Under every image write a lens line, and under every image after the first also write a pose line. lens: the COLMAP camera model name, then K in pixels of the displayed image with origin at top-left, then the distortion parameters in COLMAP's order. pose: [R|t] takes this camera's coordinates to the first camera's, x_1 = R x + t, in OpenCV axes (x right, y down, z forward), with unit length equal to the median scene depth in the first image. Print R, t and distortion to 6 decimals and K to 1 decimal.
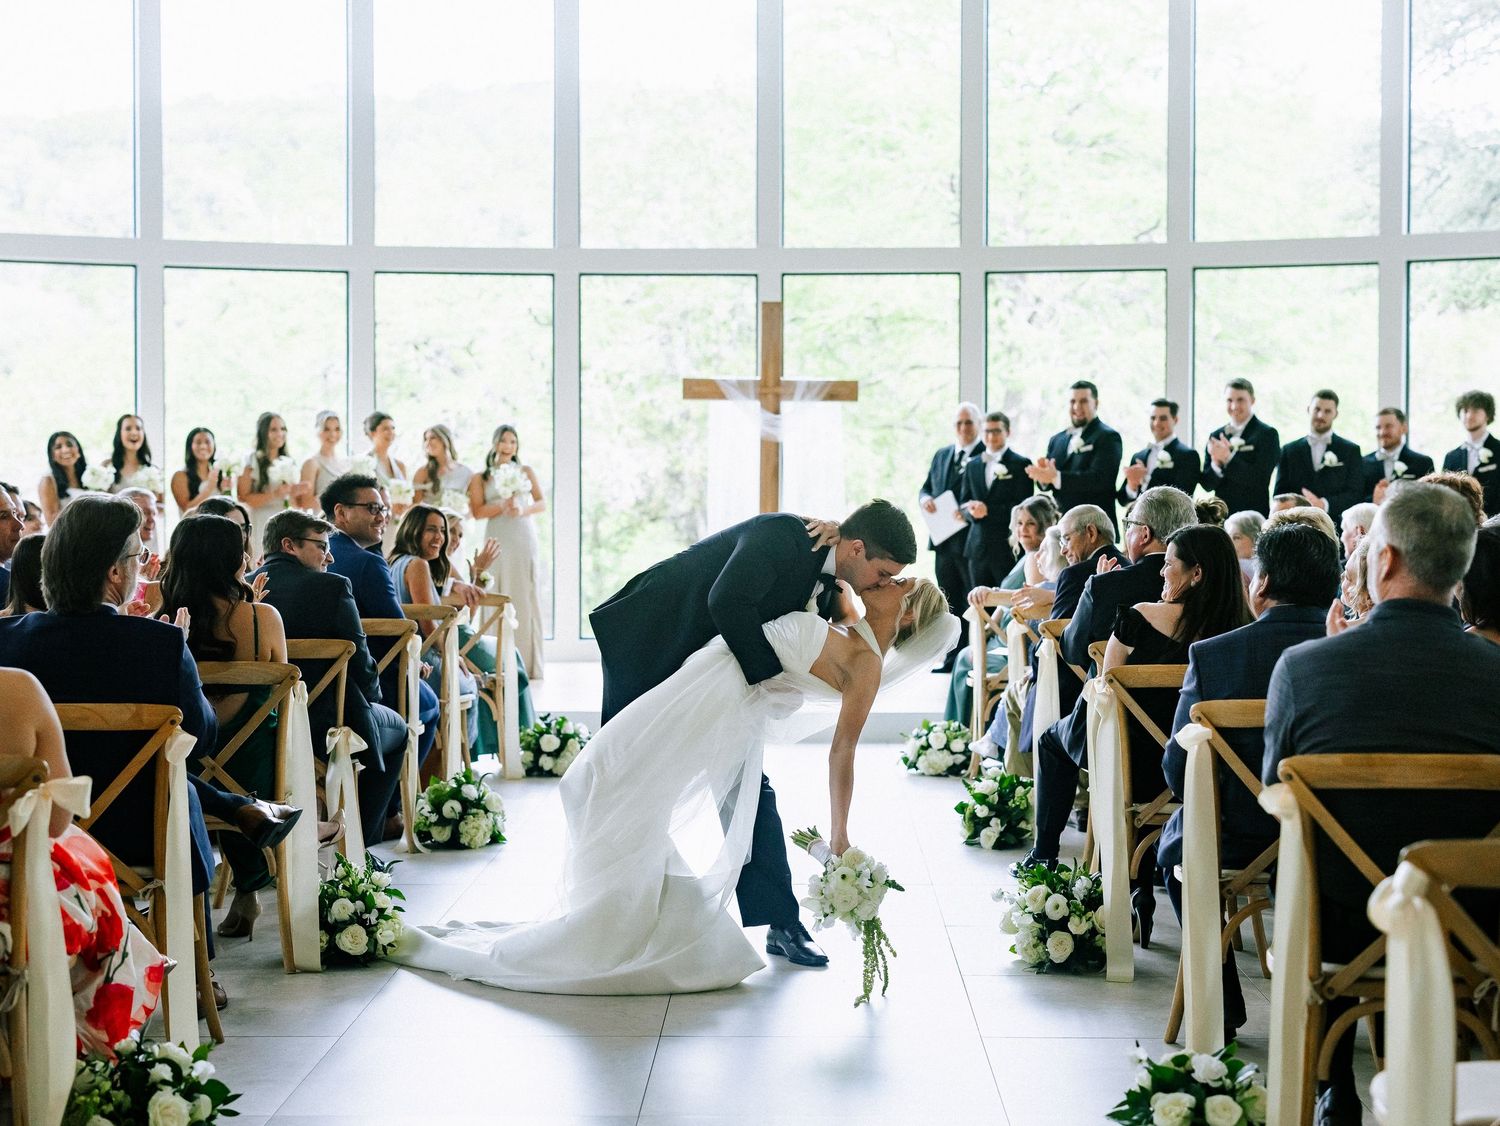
lens RADIAL K [[2461.7, 0, 750.2], [0, 2461.7, 559.3], [0, 0, 1]] dist [-0.177651, 0.000000]
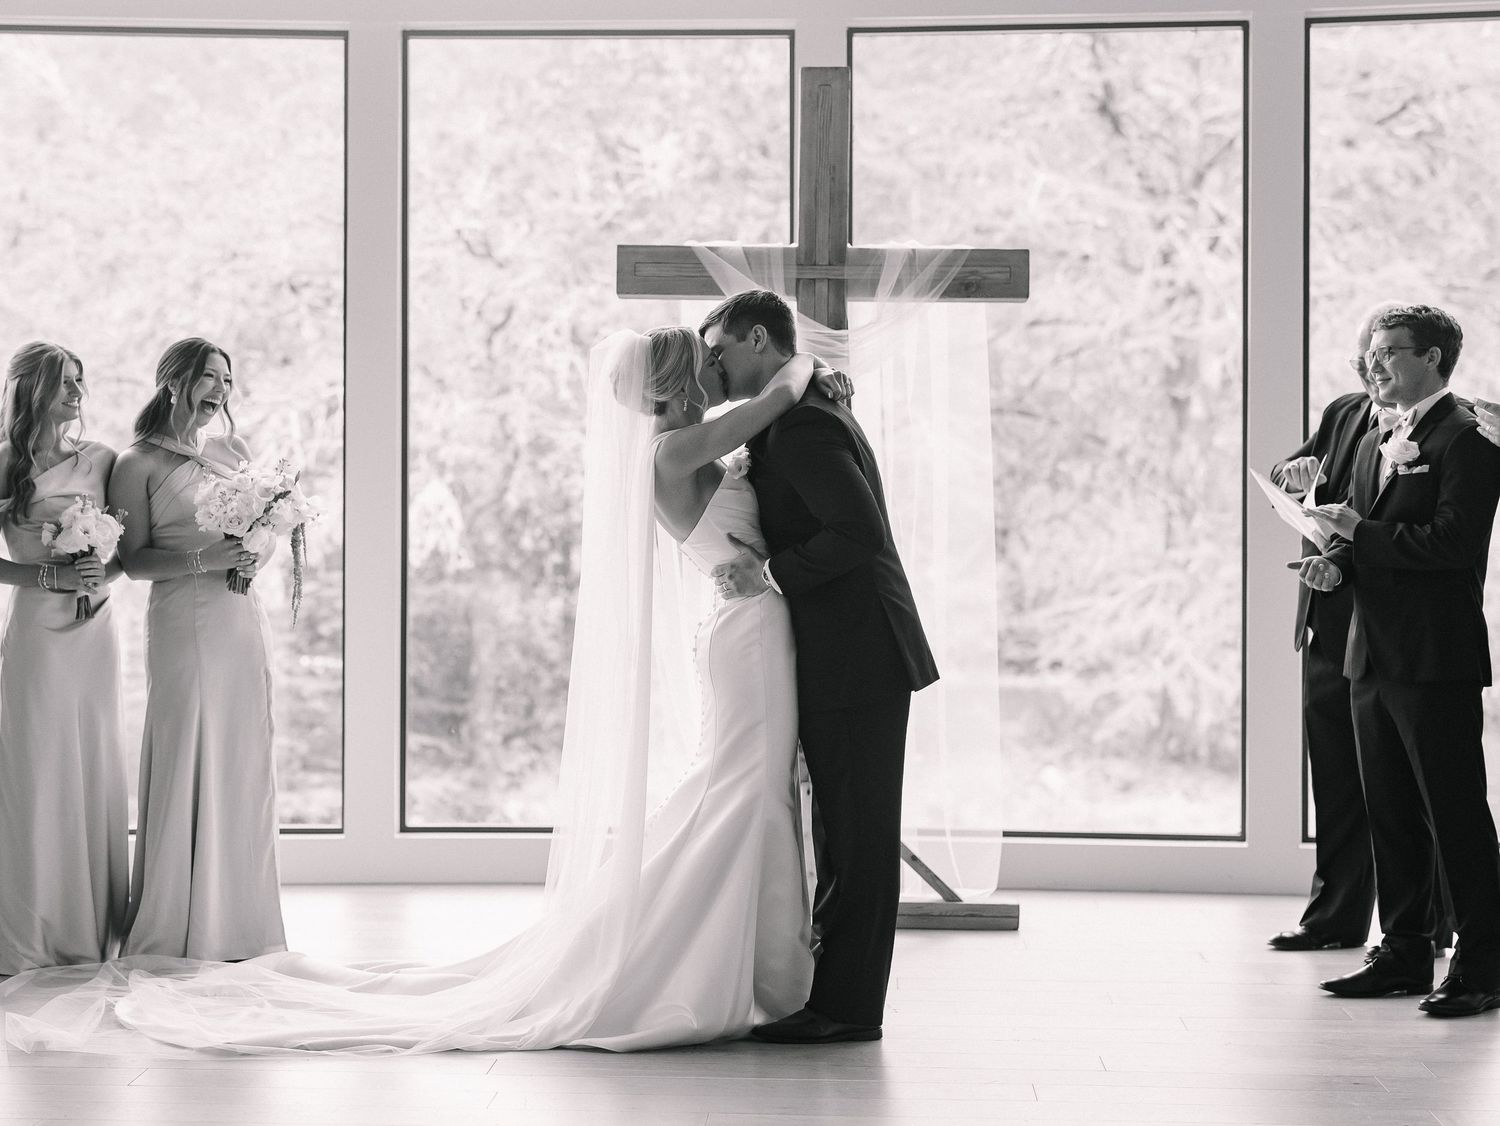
lens RADIAL K [[2461.7, 0, 753.4], [0, 2461.7, 570.7], [0, 0, 1]] dist [-0.177651, 0.000000]
pose [[0.999820, 0.002766, -0.018783, 0.002641], [-0.002774, 0.999996, -0.000391, -0.010001], [0.018782, 0.000443, 0.999824, 0.339254]]
